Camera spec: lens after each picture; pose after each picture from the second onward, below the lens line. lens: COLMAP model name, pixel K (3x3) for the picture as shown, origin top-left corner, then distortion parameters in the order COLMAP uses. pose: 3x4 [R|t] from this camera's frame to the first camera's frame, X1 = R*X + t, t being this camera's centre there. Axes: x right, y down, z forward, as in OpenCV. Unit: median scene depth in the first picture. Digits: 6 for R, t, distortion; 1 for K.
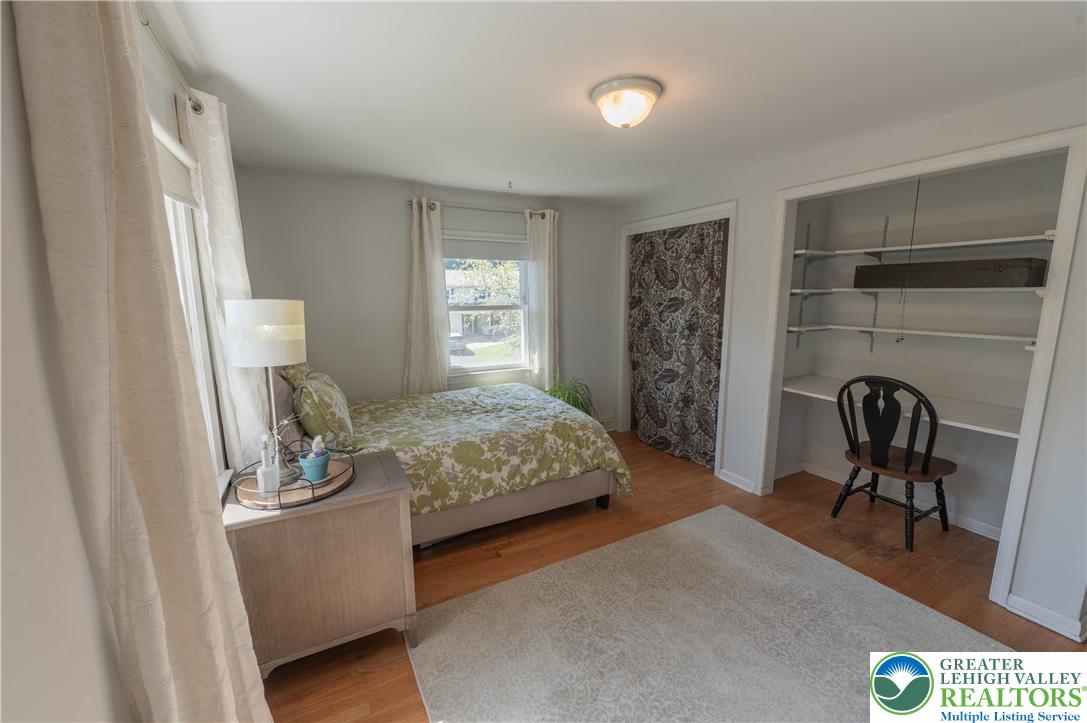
lens RADIAL K [[430.4, 0, 544.8], [0, 430.4, 363.1], [0, 0, 1]] dist [-0.009128, -0.000214]
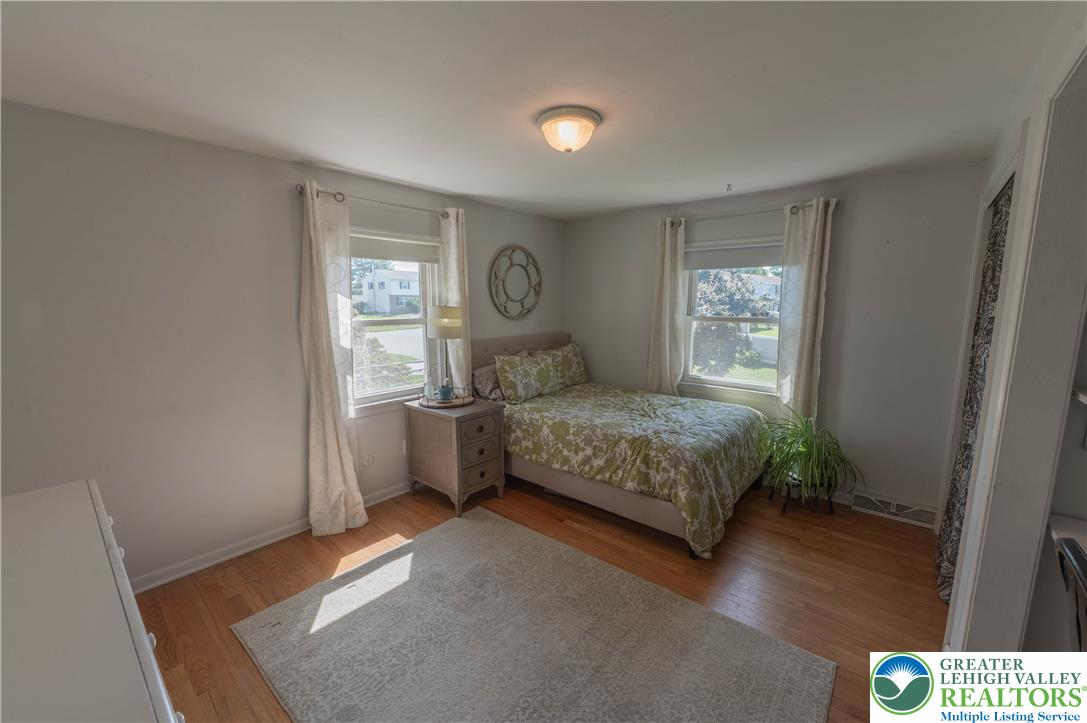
lens RADIAL K [[430.4, 0, 544.7], [0, 430.4, 363.6], [0, 0, 1]] dist [-0.009128, -0.000214]
pose [[0.364766, 0.136142, -0.921092, 0.892603], [-0.150813, 0.984828, 0.085838, -0.080517], [0.918804, 0.107602, 0.379764, 0.430966]]
